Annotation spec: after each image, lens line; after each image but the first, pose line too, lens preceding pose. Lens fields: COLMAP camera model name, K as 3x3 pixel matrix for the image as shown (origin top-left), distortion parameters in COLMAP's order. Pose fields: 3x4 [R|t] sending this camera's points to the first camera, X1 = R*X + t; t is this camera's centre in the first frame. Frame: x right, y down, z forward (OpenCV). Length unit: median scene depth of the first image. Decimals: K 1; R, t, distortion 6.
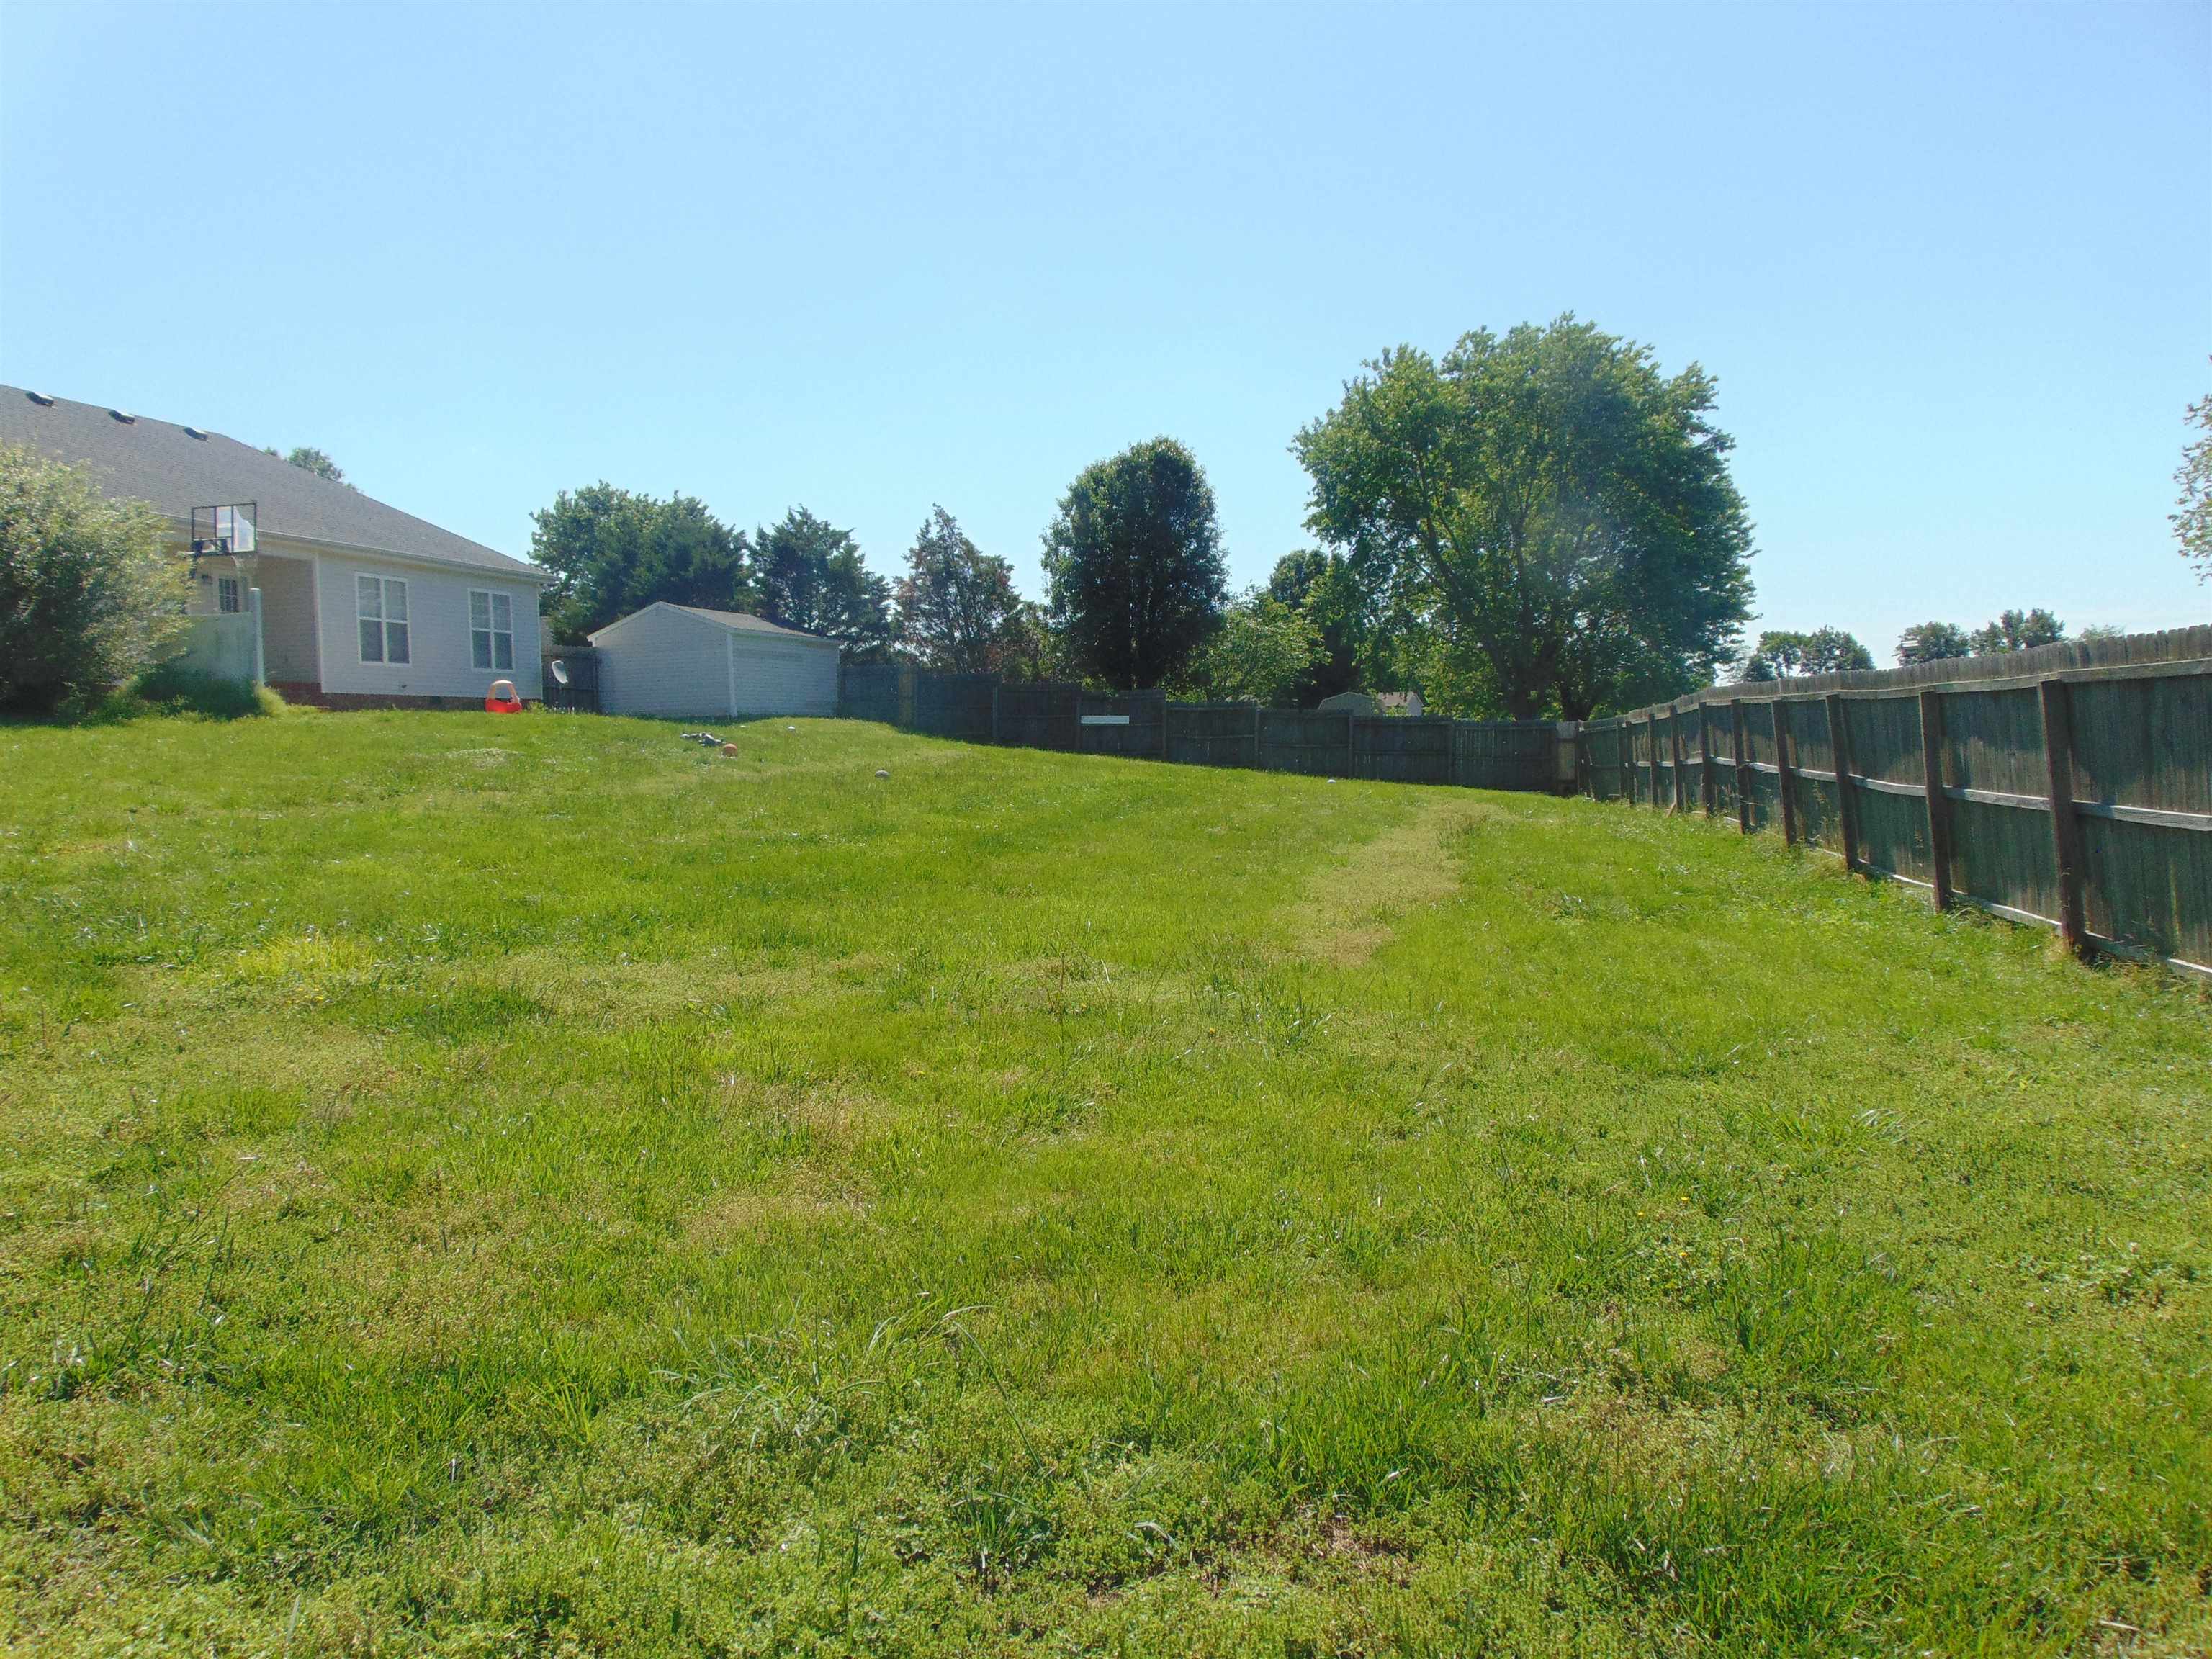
lens RADIAL K [[1628.5, 0, 1106.0], [0, 1628.5, 829.5], [0, 0, 1]] dist [-0.033827, 0.065086]
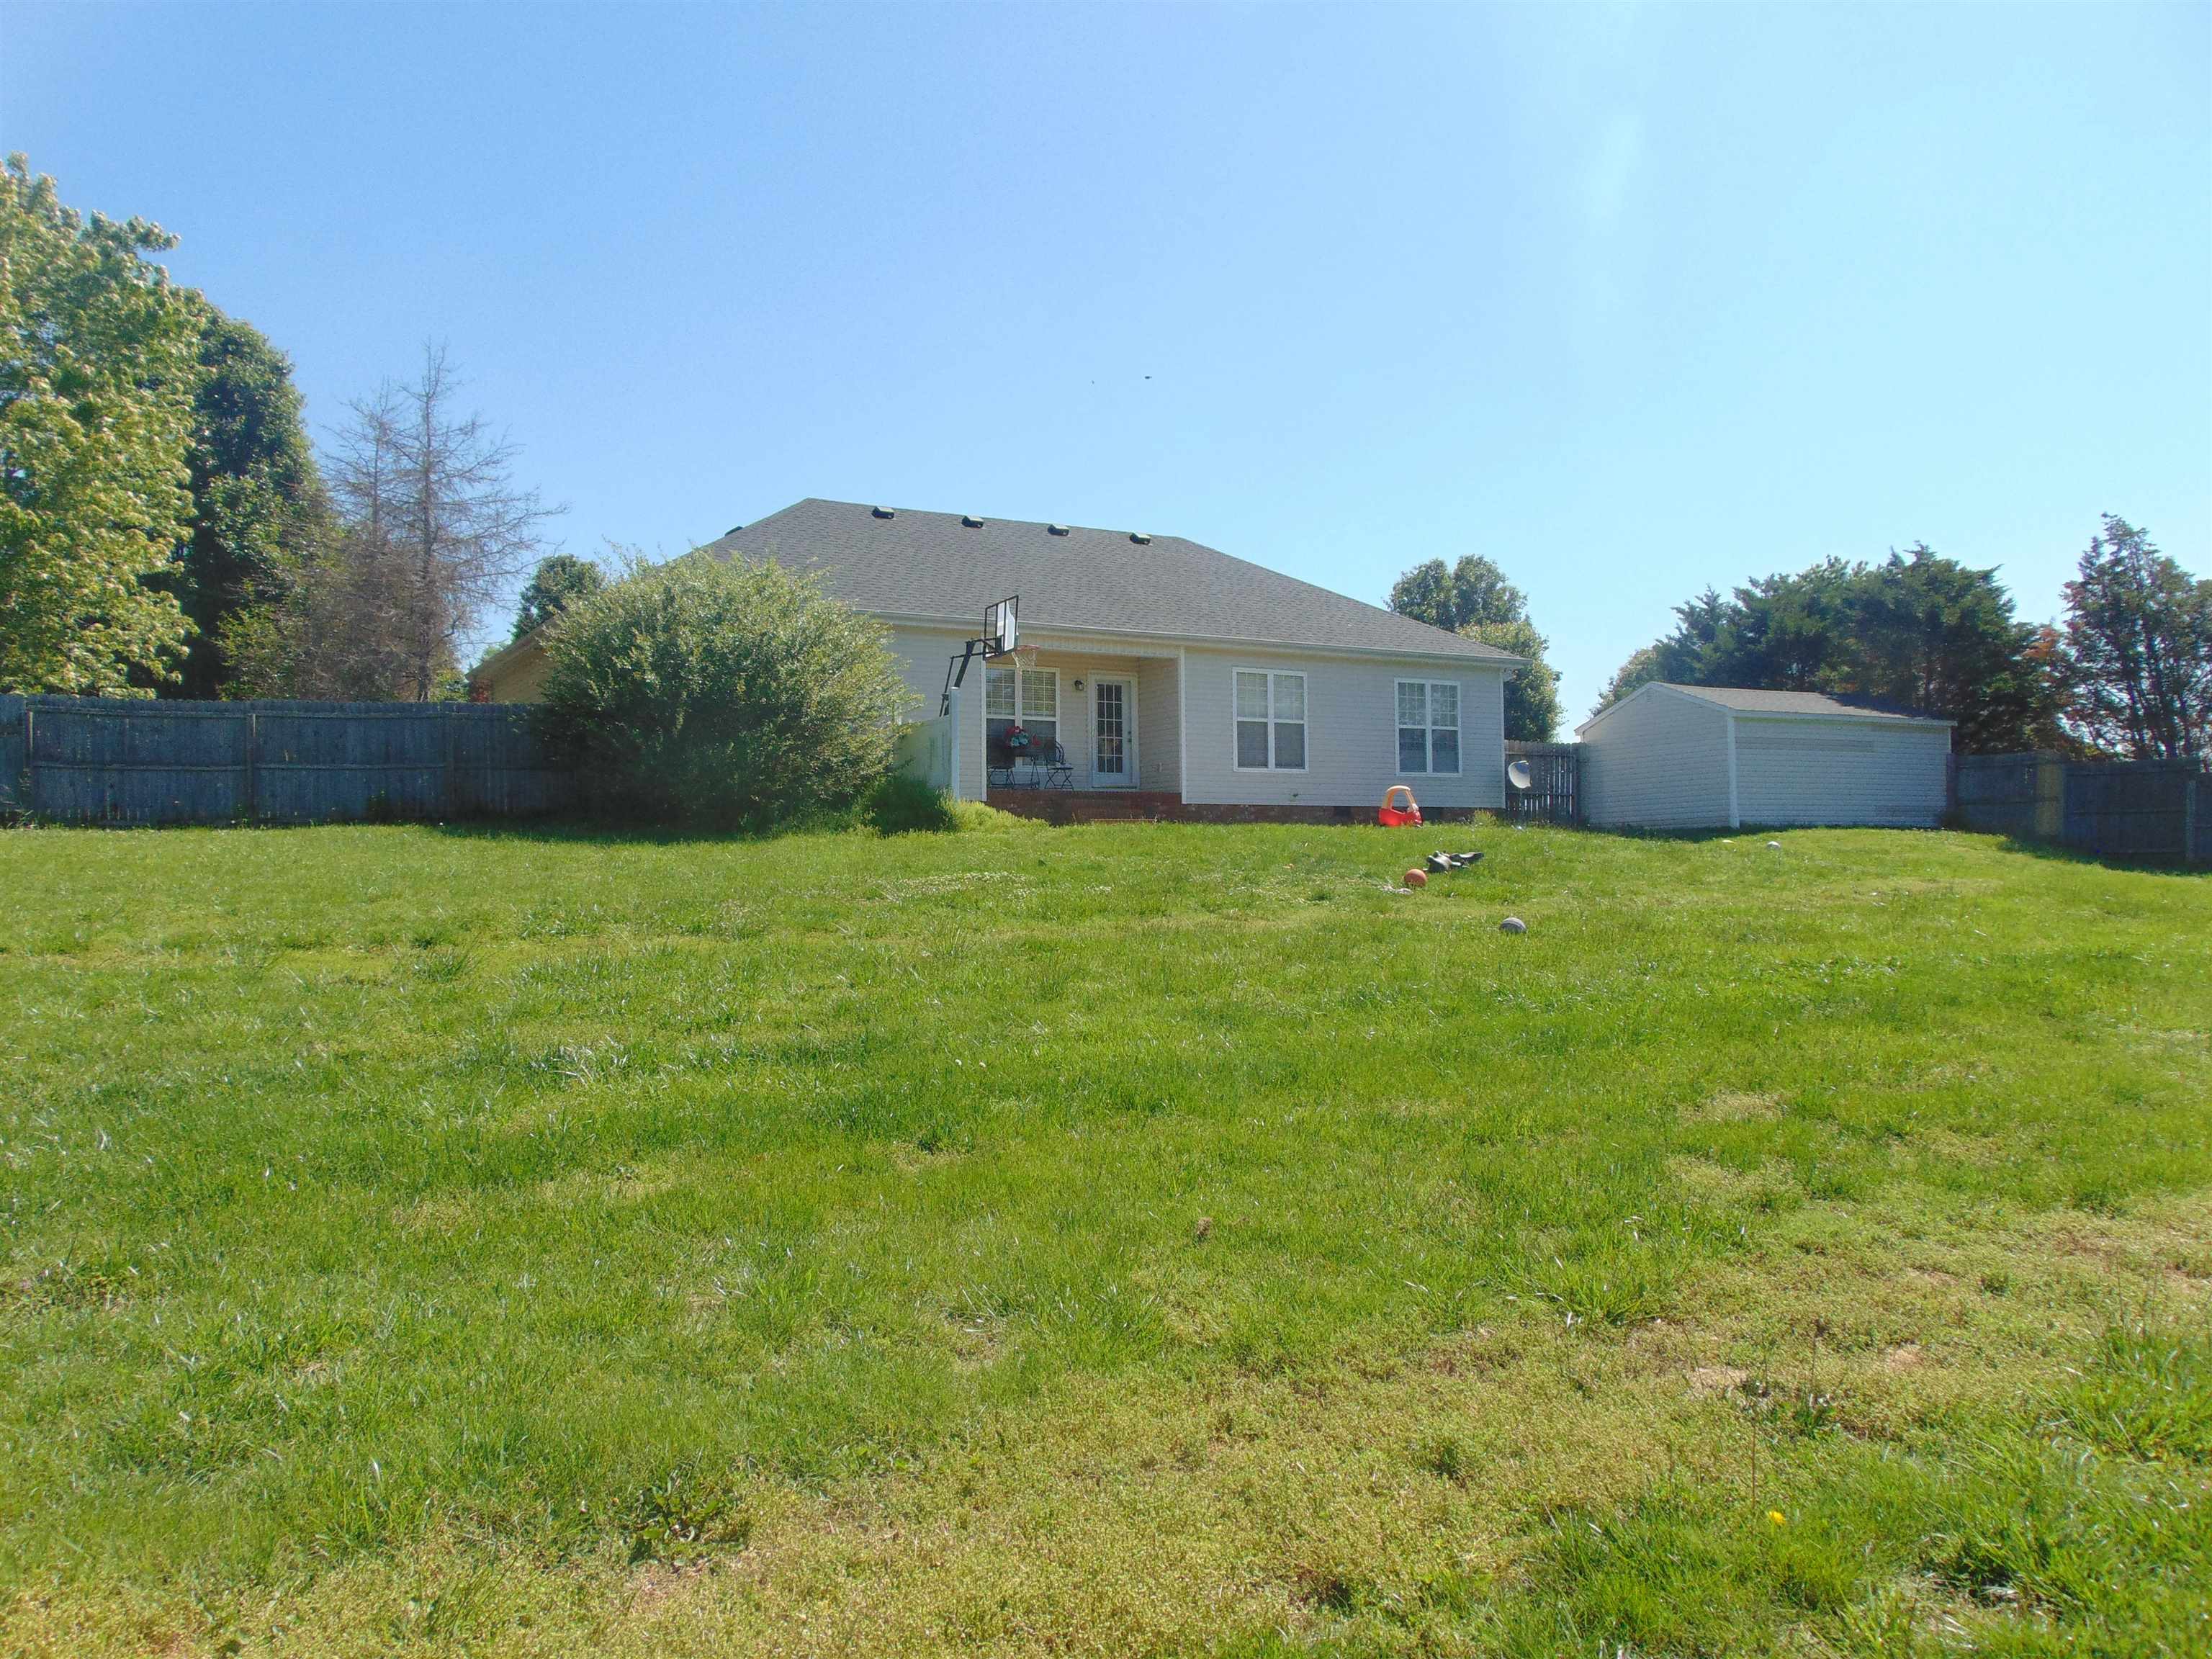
lens RADIAL K [[1662.9, 0, 1106.0], [0, 1662.9, 829.5], [0, 0, 1]] dist [-0.031913, 0.094806]
pose [[0.697753, -0.005487, -0.716317, 0.110528], [-0.044533, 0.997704, -0.051022, -0.016290], [0.714953, 0.067501, 0.695907, 0.253606]]
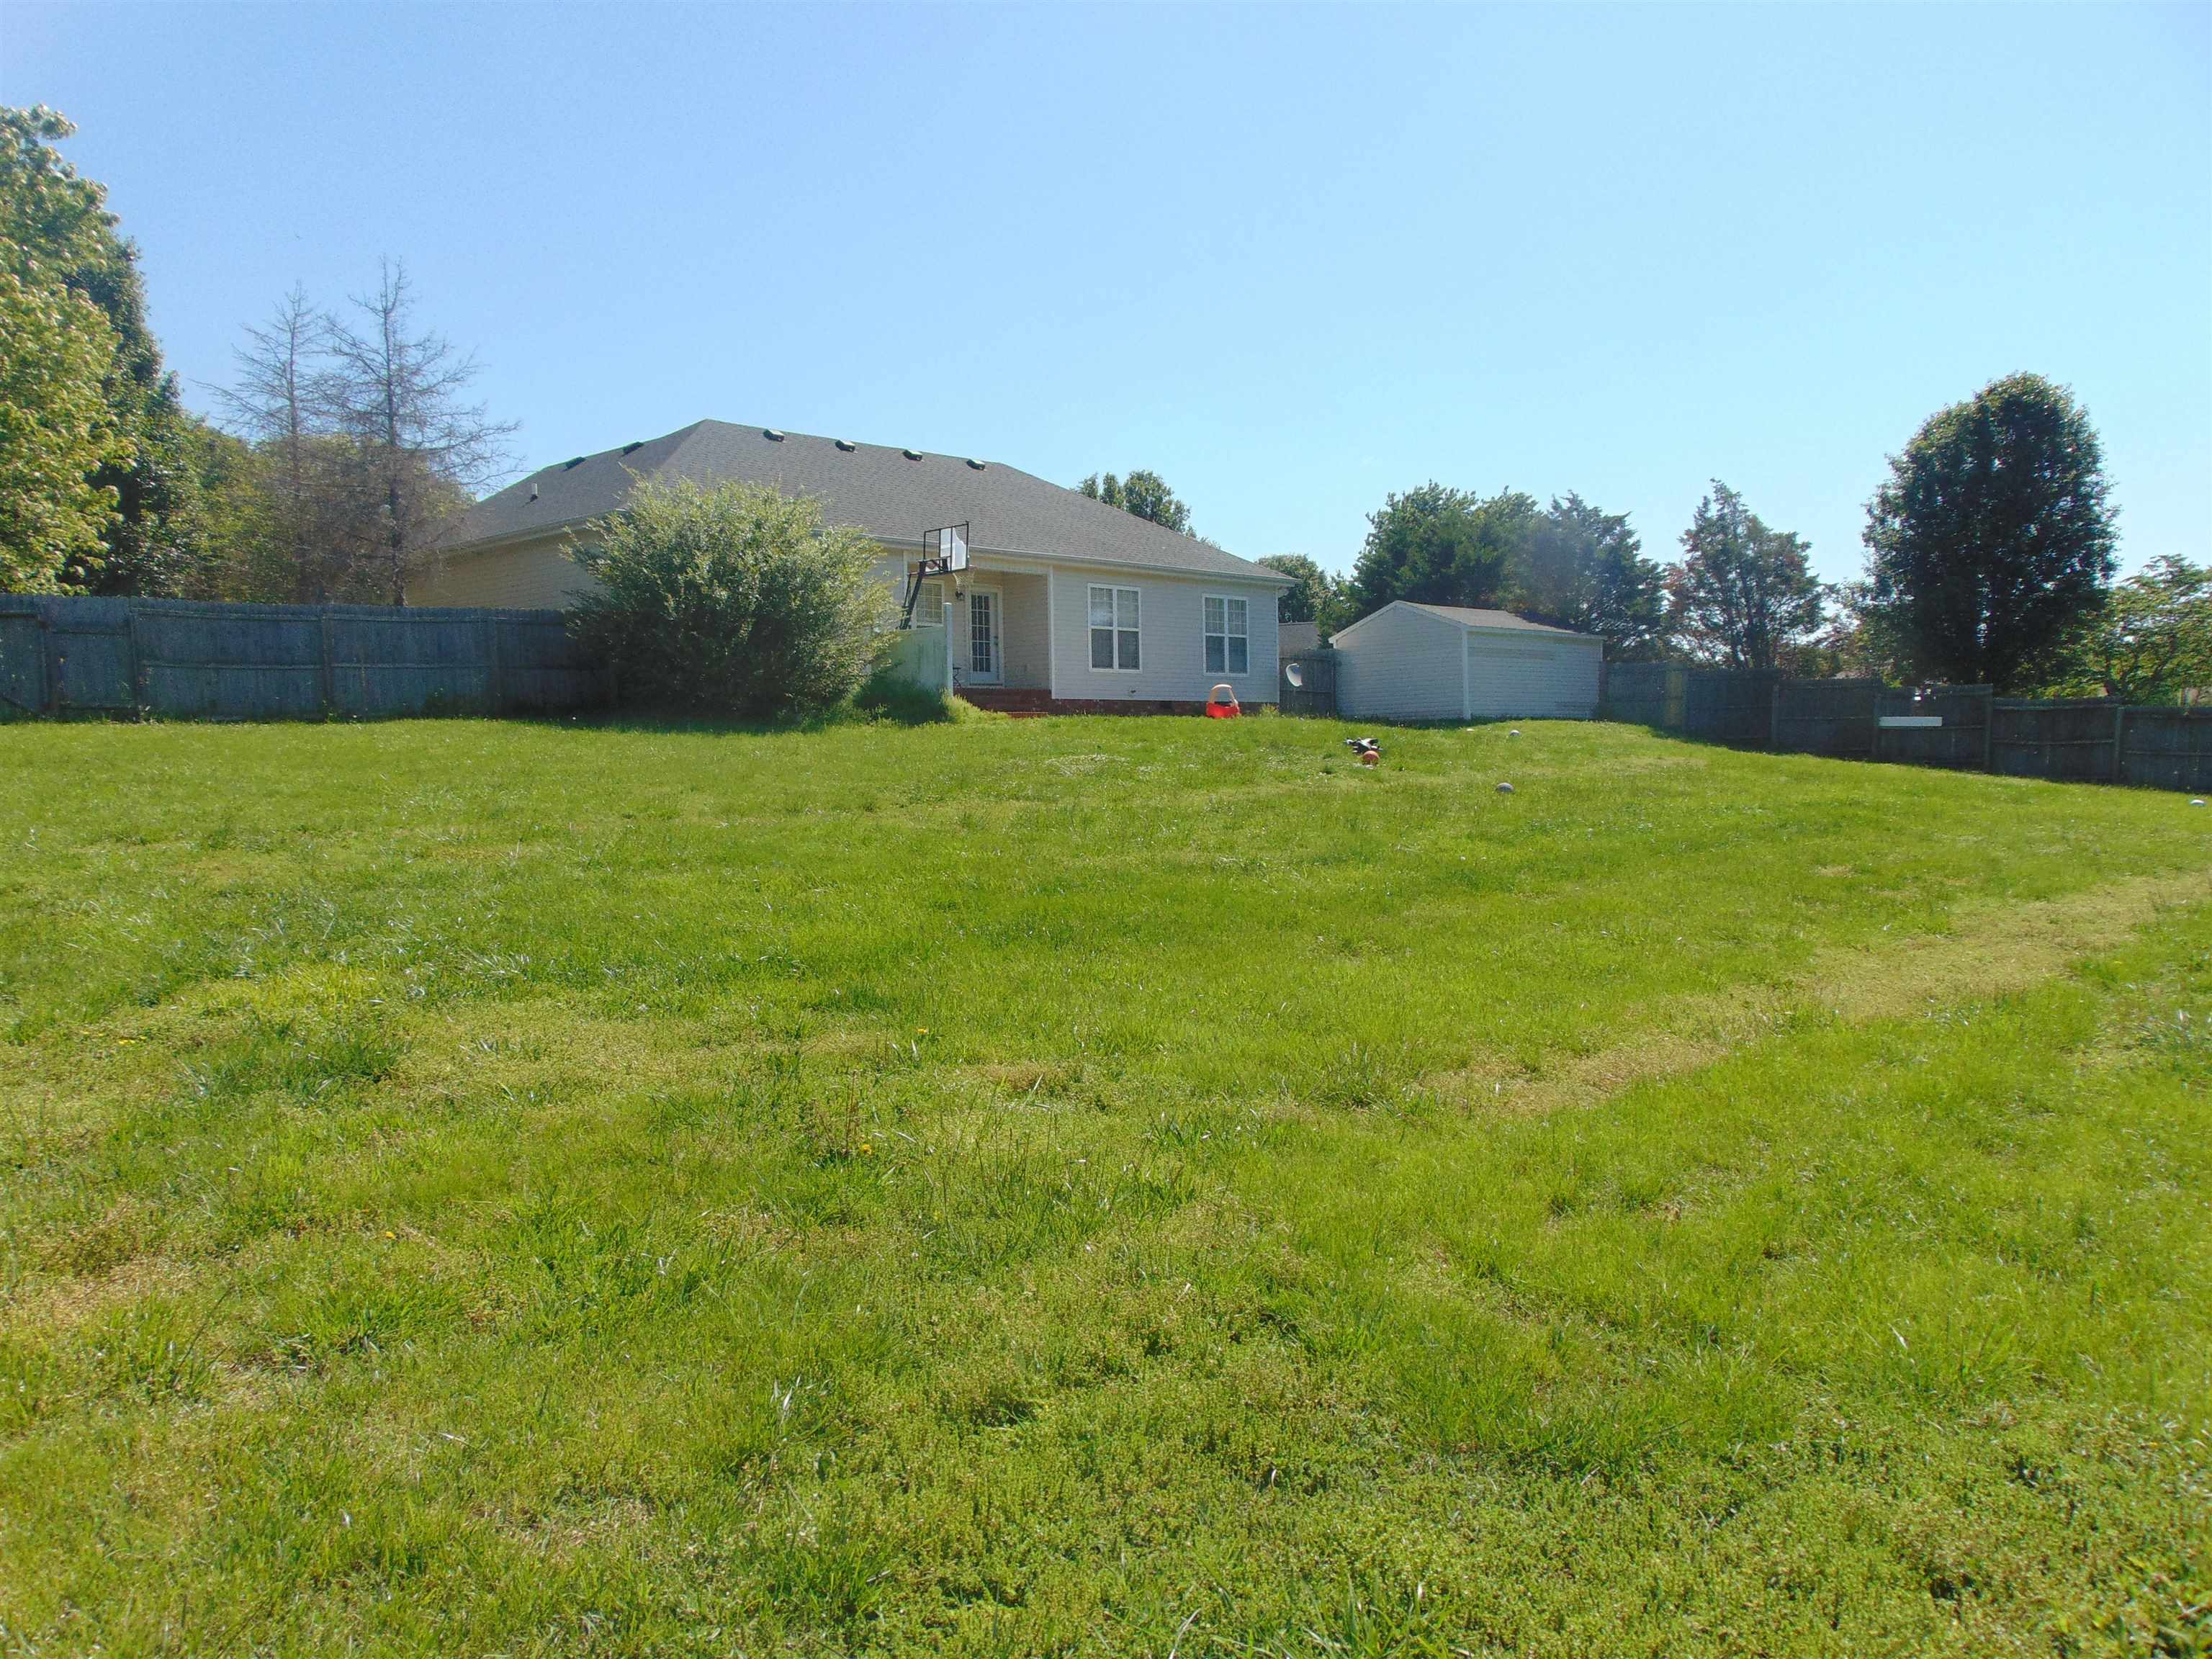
lens RADIAL K [[1628.5, 0, 1106.0], [0, 1628.5, 829.5], [0, 0, 1]] dist [-0.033827, 0.065086]
pose [[0.863946, 0.030198, -0.502679, 0.064421], [-0.029714, 0.999518, 0.008975, -0.007294], [0.502707, 0.007183, 0.864427, 0.075005]]
